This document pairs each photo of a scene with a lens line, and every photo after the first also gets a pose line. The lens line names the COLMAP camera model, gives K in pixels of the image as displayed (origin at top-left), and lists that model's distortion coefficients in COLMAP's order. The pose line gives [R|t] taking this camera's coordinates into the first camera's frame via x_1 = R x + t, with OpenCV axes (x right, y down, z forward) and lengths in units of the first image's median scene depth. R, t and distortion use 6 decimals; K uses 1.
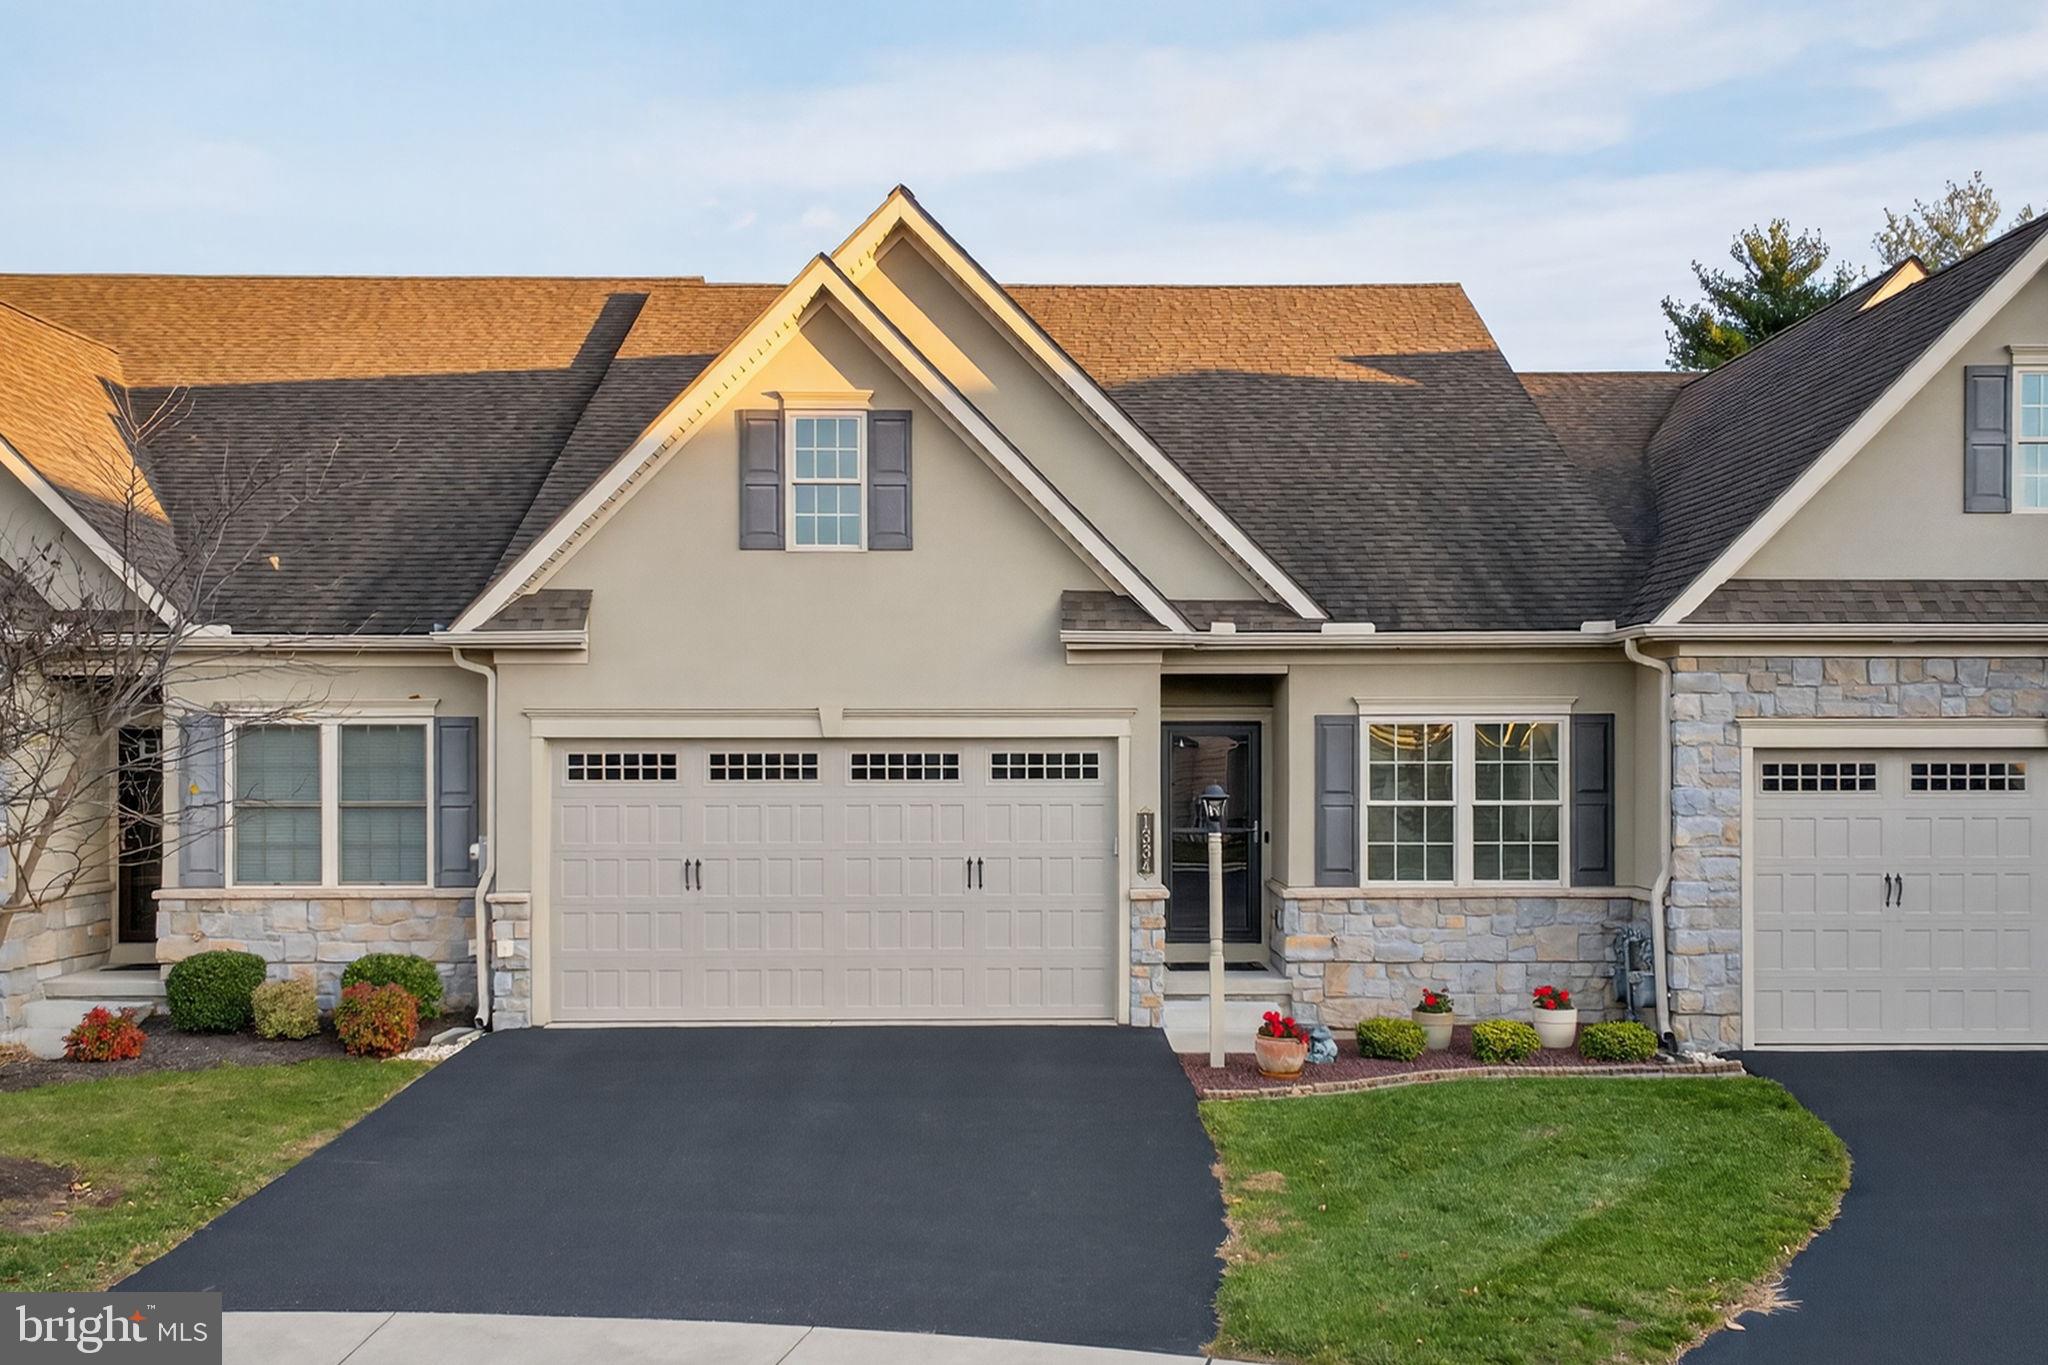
lens RADIAL K [[1923.9, 0, 1039.7], [0, 1923.9, 761.7], [0, 0, 1]] dist [0.019688, 0.000000]
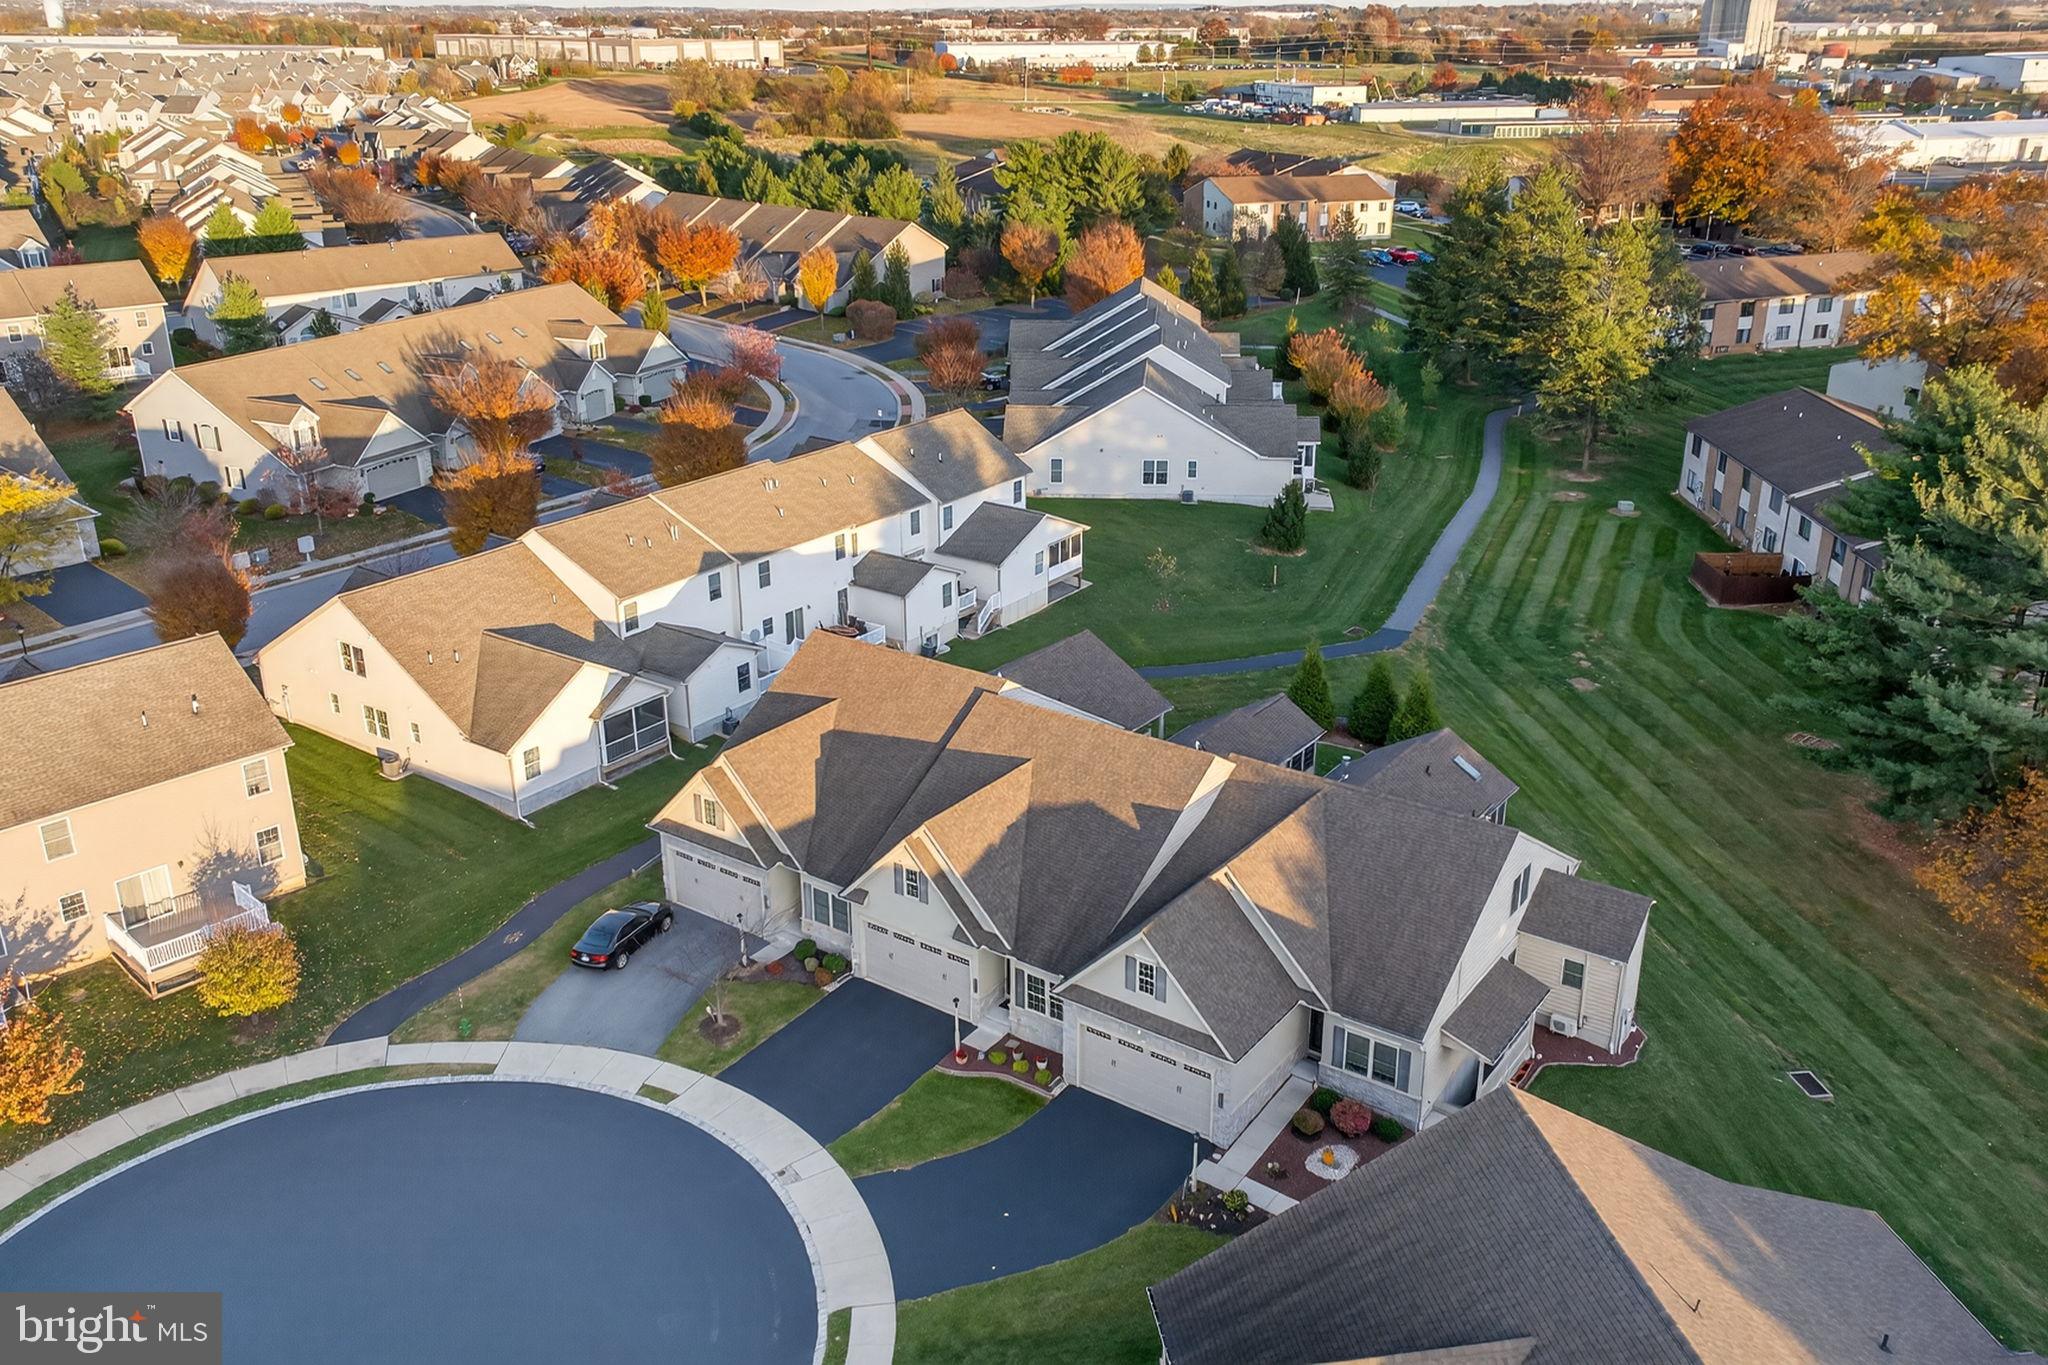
lens RADIAL K [[1665.8, 0, 1031.0], [0, 1665.8, 674.5], [0, 0, 1]] dist [0.022521, -0.004552]
pose [[0.808882, 0.210738, -0.548907, 1.924170], [0.005210, 0.930956, 0.365093, -1.834081], [0.587947, -0.298177, 0.751936, -1.355889]]
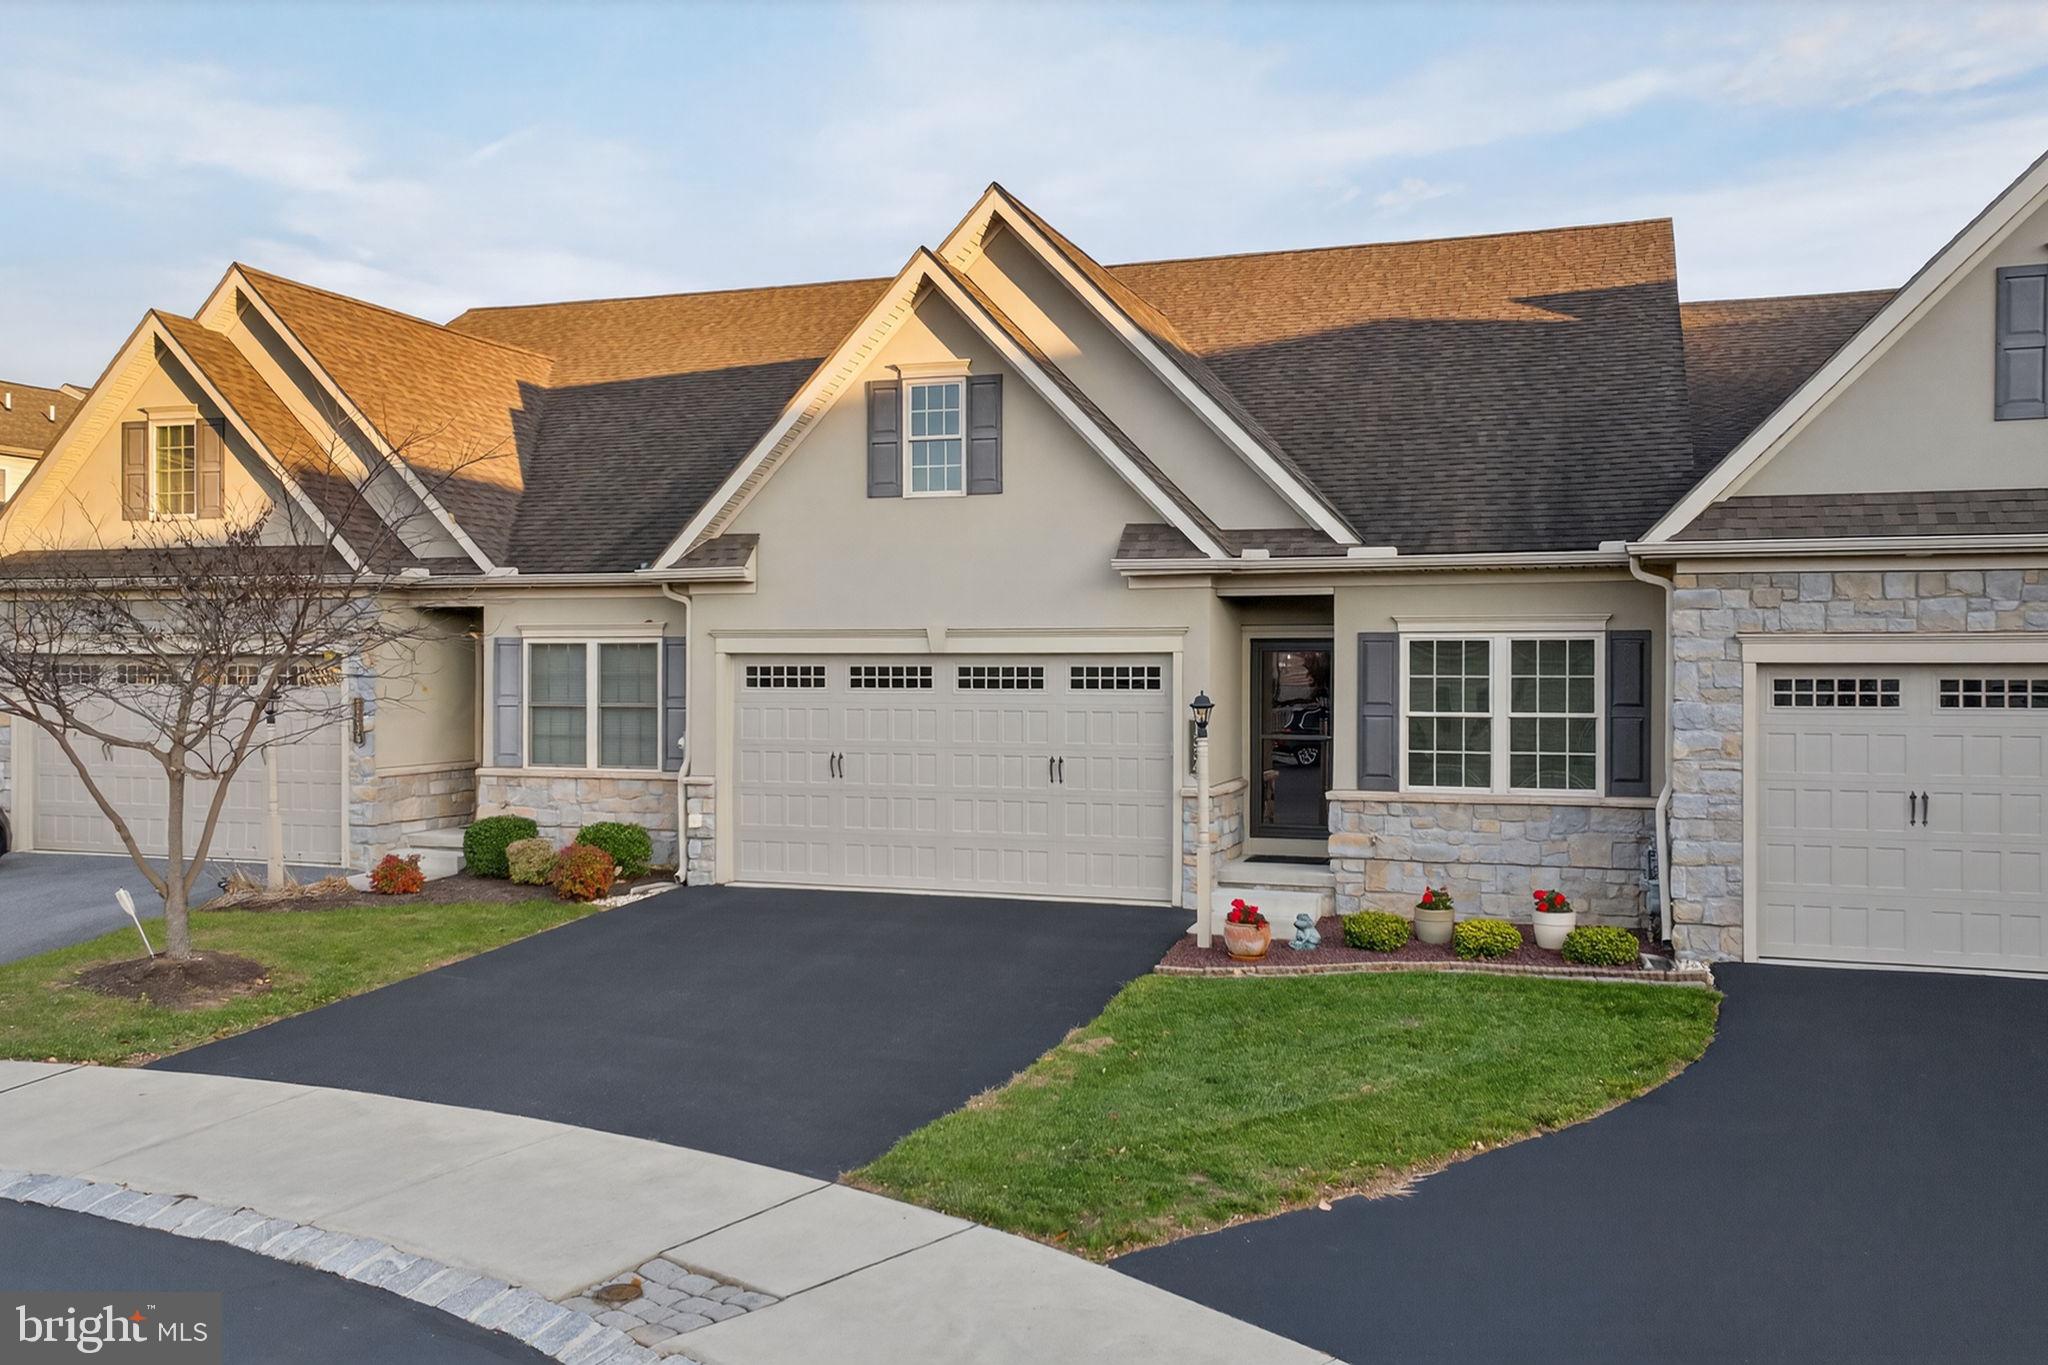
lens RADIAL K [[1665.8, 0, 1030.4], [0, 1665.8, 677.9], [0, 0, 1]] dist [0.022521, -0.004552]
pose [[0.943875, 0.004970, -0.330265, 0.286328], [-0.004566, 0.999988, 0.001998, 0.000462], [0.330271, -0.000378, 0.943886, 0.046511]]
